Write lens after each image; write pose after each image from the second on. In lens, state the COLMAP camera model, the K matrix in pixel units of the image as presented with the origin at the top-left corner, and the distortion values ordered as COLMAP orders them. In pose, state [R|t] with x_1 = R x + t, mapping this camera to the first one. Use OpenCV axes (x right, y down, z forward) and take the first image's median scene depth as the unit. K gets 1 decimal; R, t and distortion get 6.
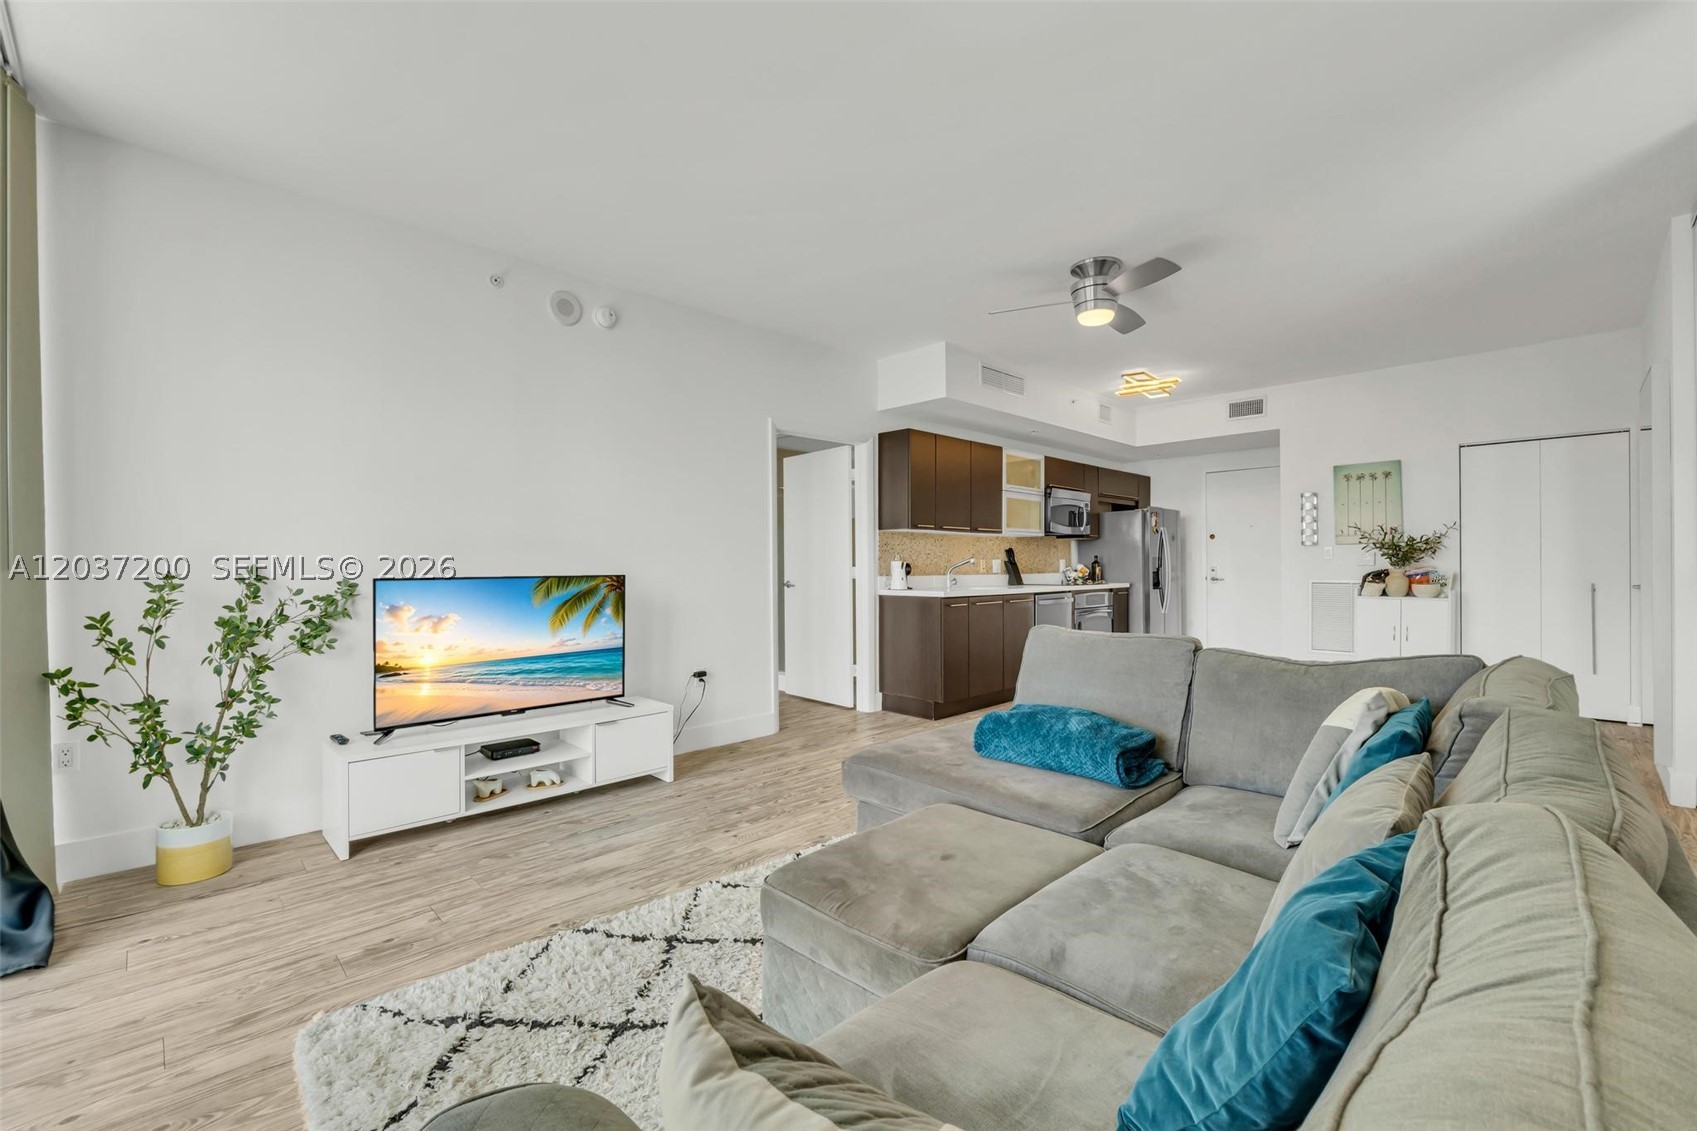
lens RADIAL K [[719.5, 0, 863.8], [0, 719.5, 569.3], [0, 0, 1]] dist [-0.003340, -0.000700]
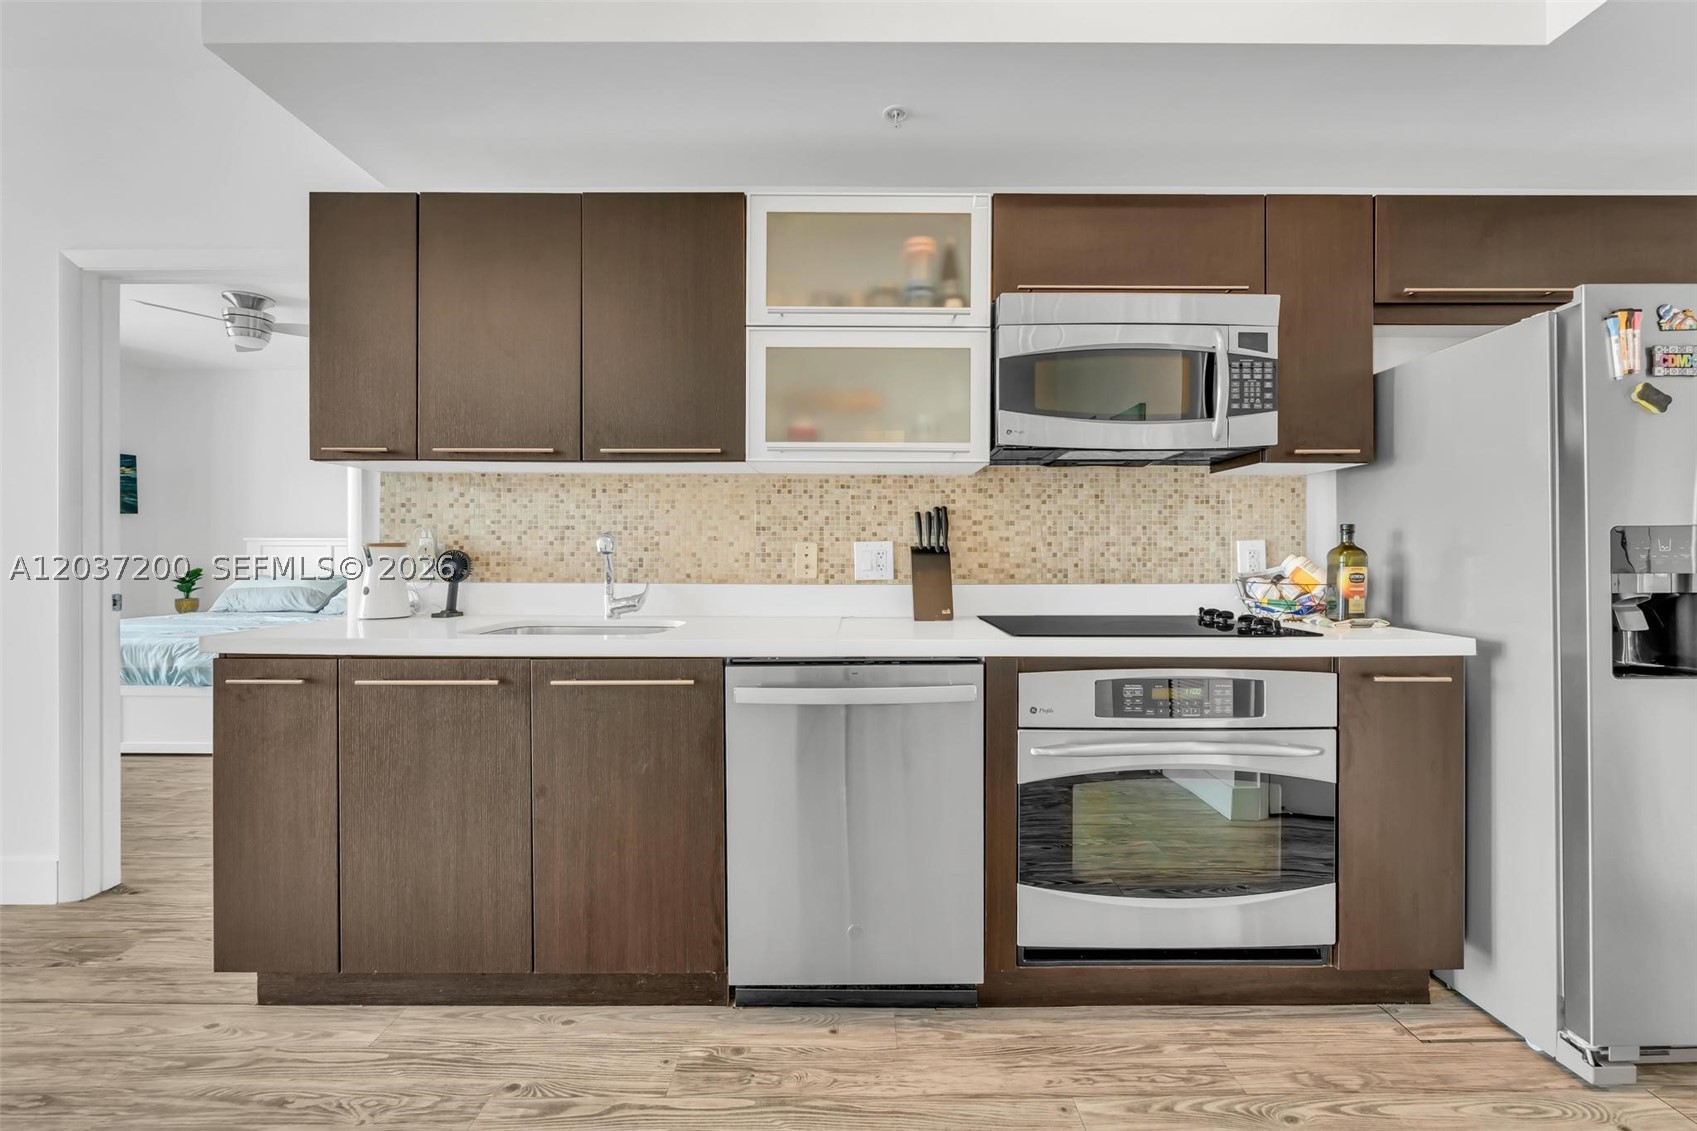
lens RADIAL K [[727.5, 0, 843.5], [0, 727.5, 555.7], [0, 0, 1]] dist [-0.010099, 0.001419]
pose [[0.704530, 0.004686, -0.709659, 0.486325], [-0.006931, 0.999976, -0.000277, -0.007320], [0.709641, 0.005114, 0.704545, 0.854895]]
